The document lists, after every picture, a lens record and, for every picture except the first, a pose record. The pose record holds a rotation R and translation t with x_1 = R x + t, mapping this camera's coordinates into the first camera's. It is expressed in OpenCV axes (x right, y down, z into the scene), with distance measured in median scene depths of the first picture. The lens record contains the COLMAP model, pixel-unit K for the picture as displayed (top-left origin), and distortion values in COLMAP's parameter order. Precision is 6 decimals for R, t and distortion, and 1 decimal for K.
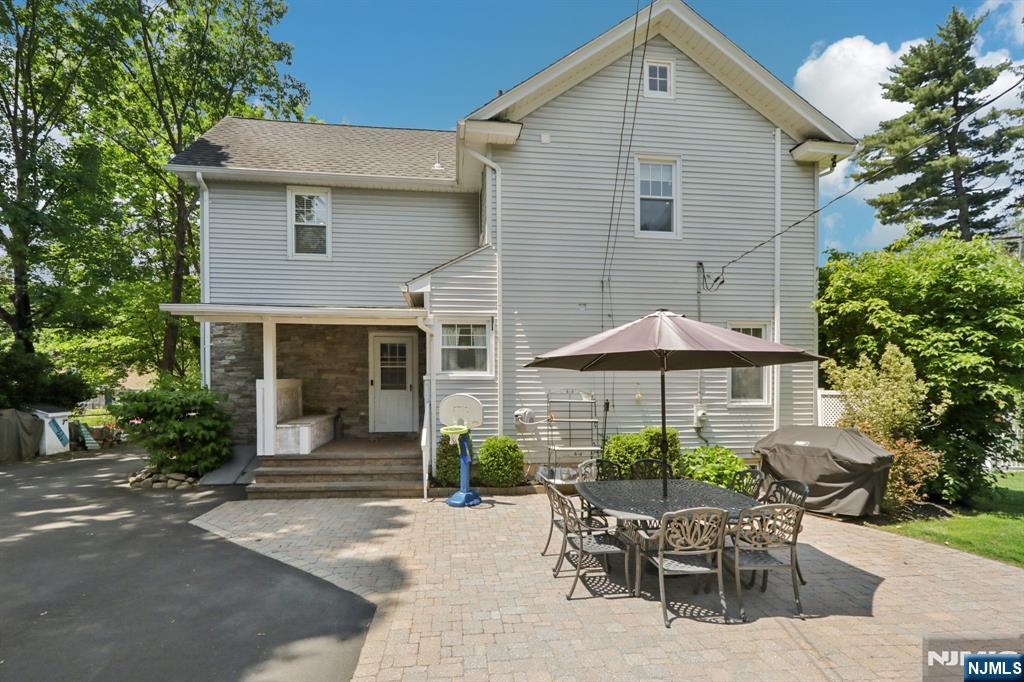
lens RADIAL K [[504.7, 0, 575.5], [0, 504.7, 388.4], [0, 0, 1]] dist [0.003344, 0.000530]
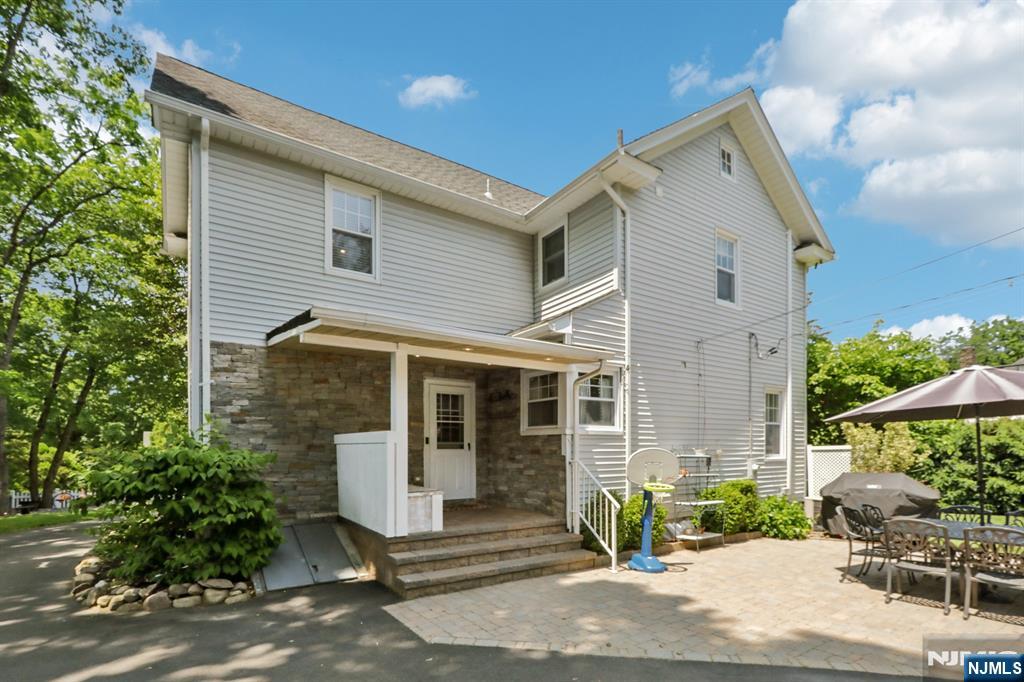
lens RADIAL K [[460.7, 0, 497.2], [0, 460.7, 454.3], [0, 0, 1]] dist [-0.004098, 0.004581]
pose [[0.899380, -0.009046, 0.437075, -0.737394], [0.014702, 0.999846, -0.009560, 0.022993], [-0.436921, 0.015024, 0.899374, 0.332015]]
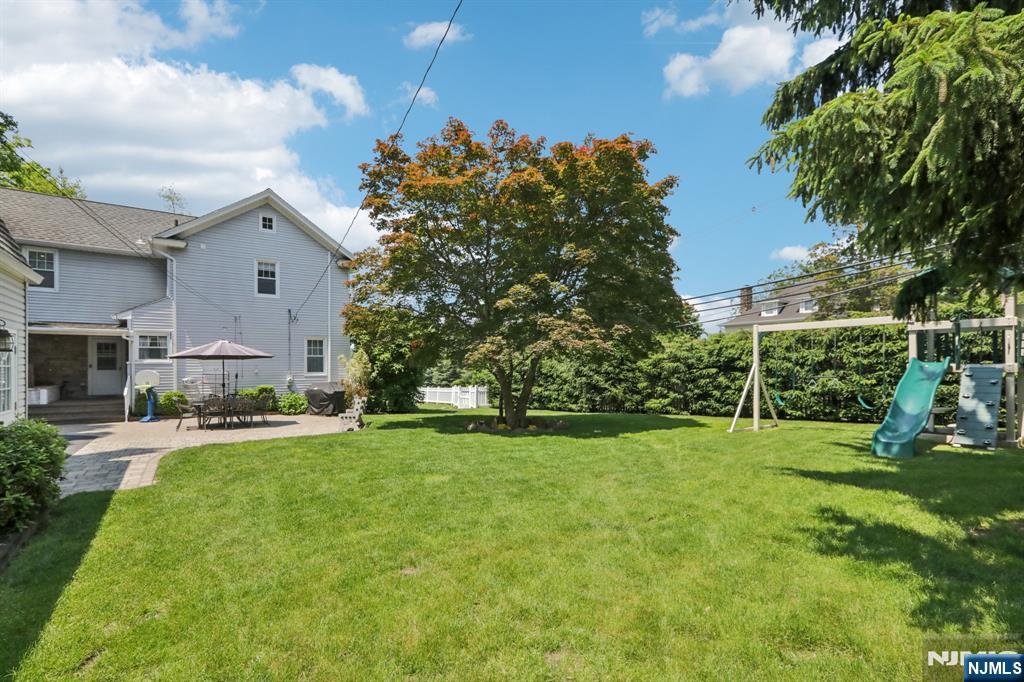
lens RADIAL K [[460.7, 0, 540.9], [0, 460.7, 359.4], [0, 0, 1]] dist [-0.004098, 0.004581]
pose [[0.917165, -0.002712, 0.398499, 0.454312], [0.010545, 0.999792, -0.017466, 0.012551], [-0.398368, 0.020221, 0.917003, -1.260693]]
